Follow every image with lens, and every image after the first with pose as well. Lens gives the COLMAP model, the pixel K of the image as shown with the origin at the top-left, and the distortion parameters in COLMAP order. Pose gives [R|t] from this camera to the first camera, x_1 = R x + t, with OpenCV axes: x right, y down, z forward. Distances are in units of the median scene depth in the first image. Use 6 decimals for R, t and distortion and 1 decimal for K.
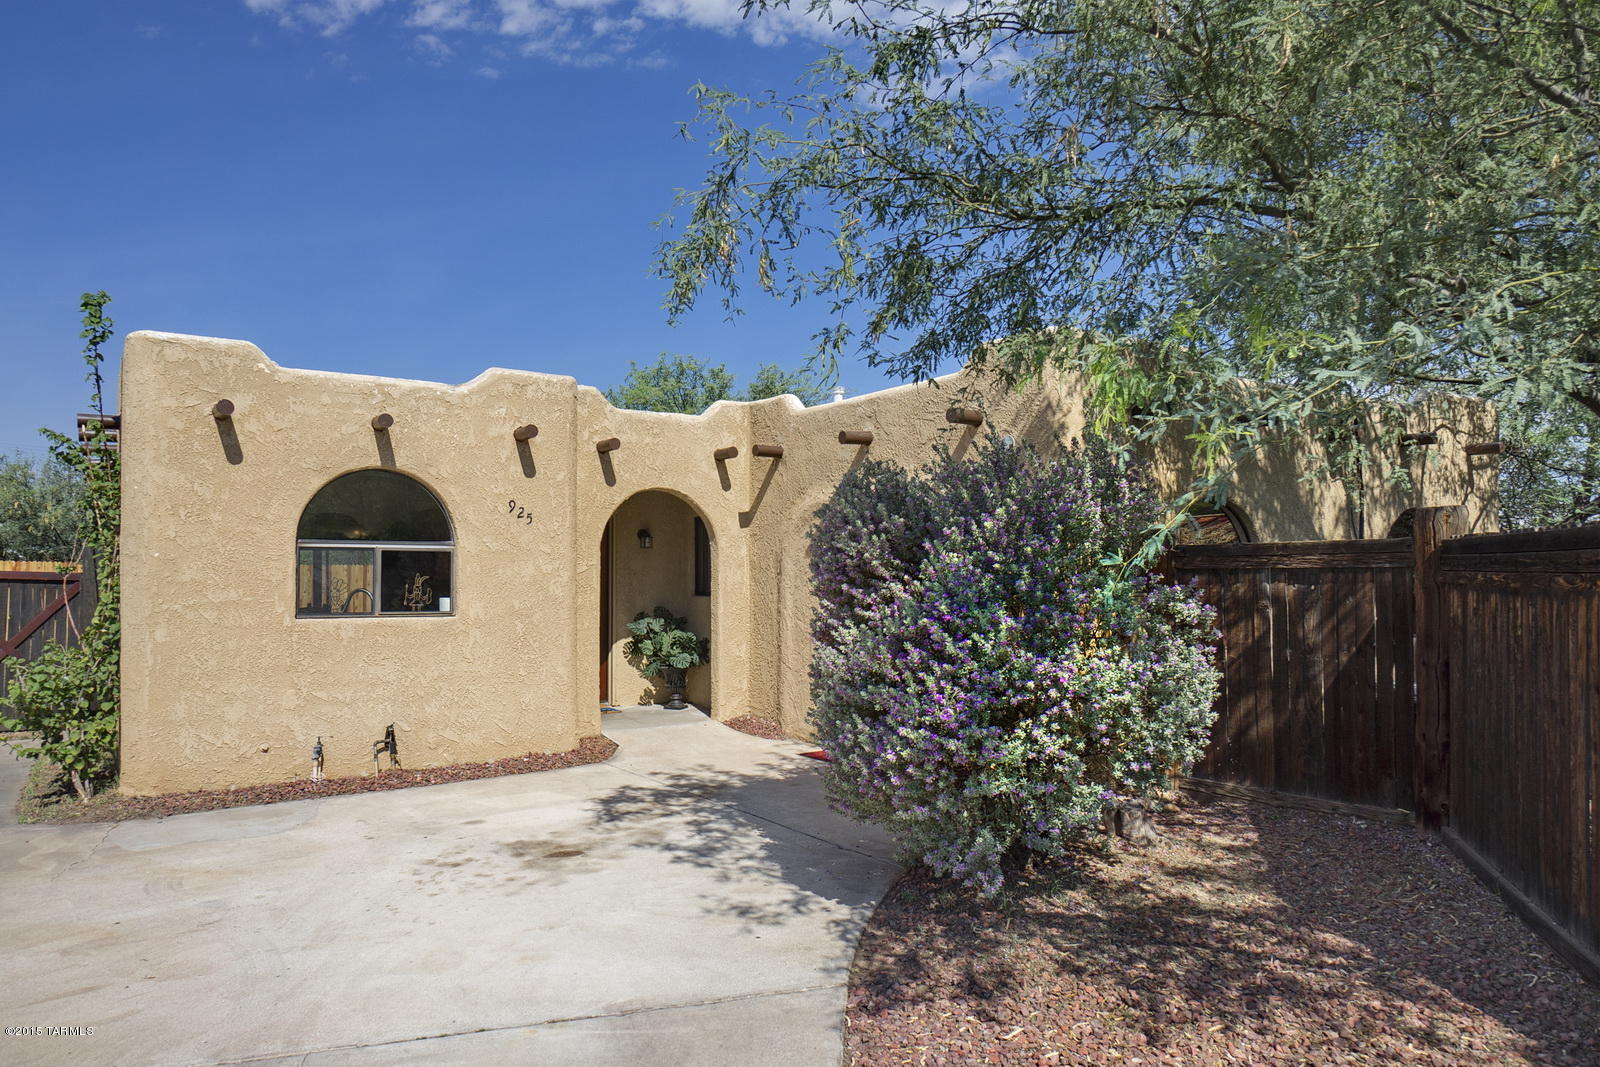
lens RADIAL K [[970.2, 0, 798.9], [0, 970.2, 535.4], [0, 0, 1]] dist [-0.003589, 0.002454]
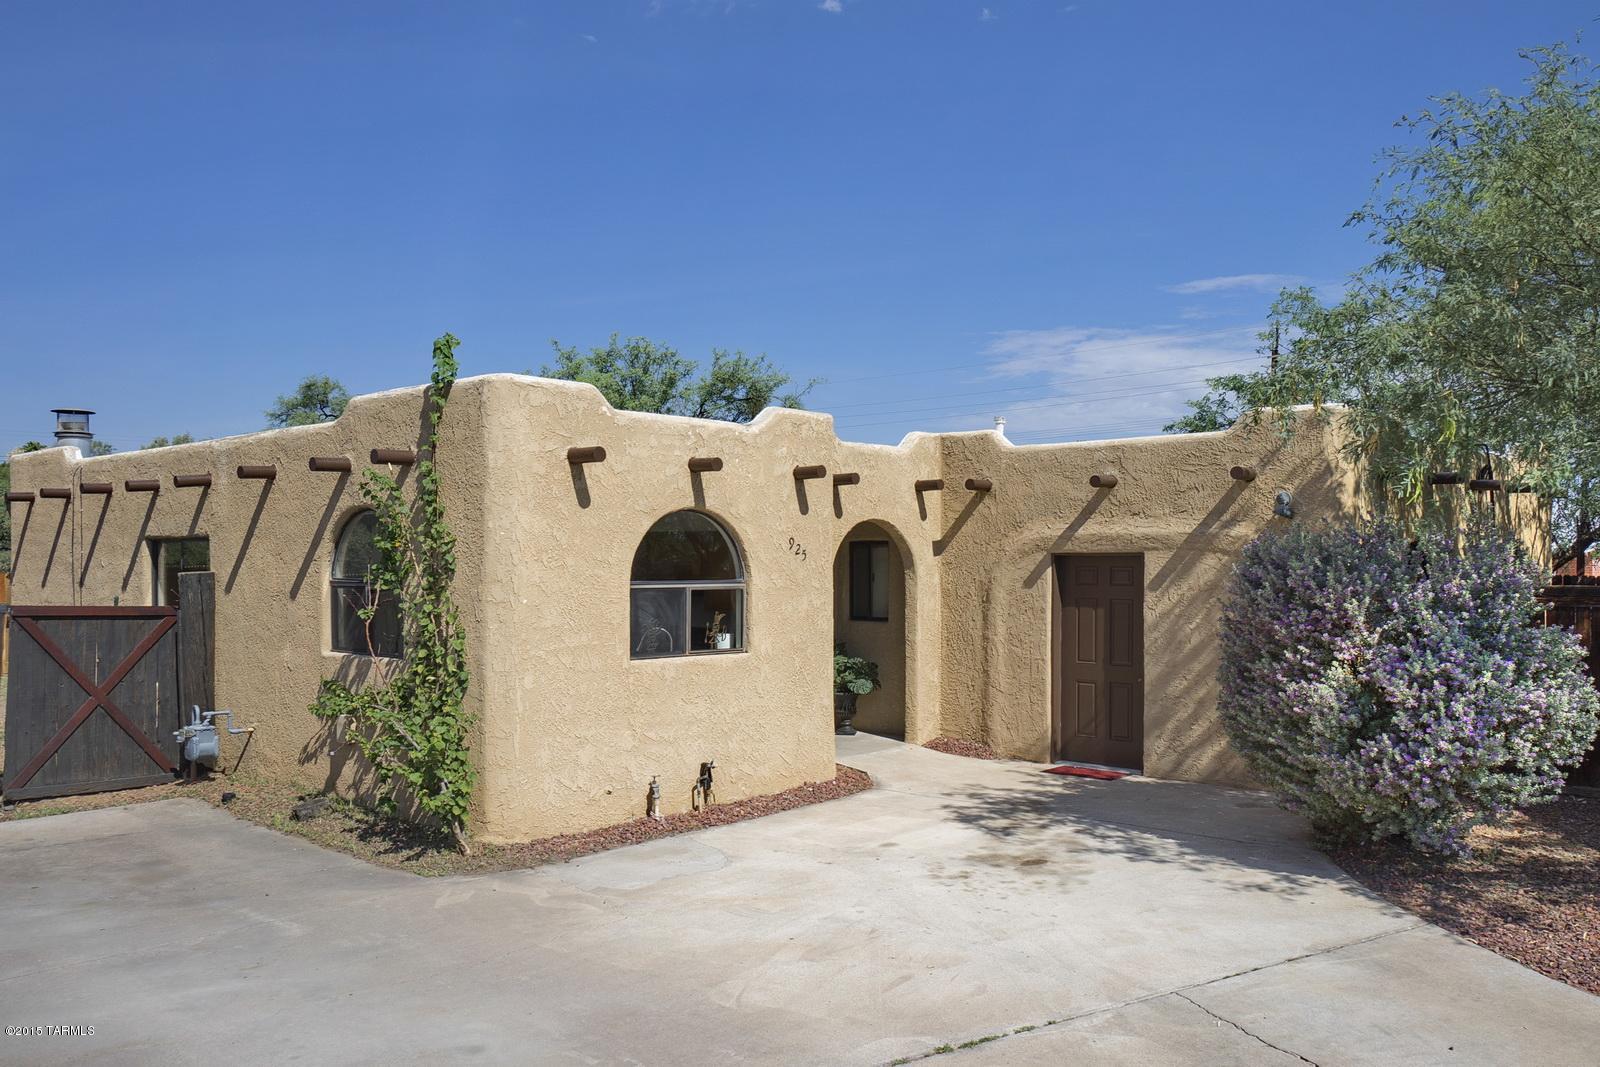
lens RADIAL K [[1172.6, 0, 800.9], [0, 1172.6, 538.4], [0, 0, 1]] dist [-0.005090, 0.011694]
pose [[0.969086, 0.000348, 0.246725, -0.683381], [-0.005789, 0.999756, 0.021327, -0.071371], [-0.246657, -0.022096, 0.968851, -0.230593]]
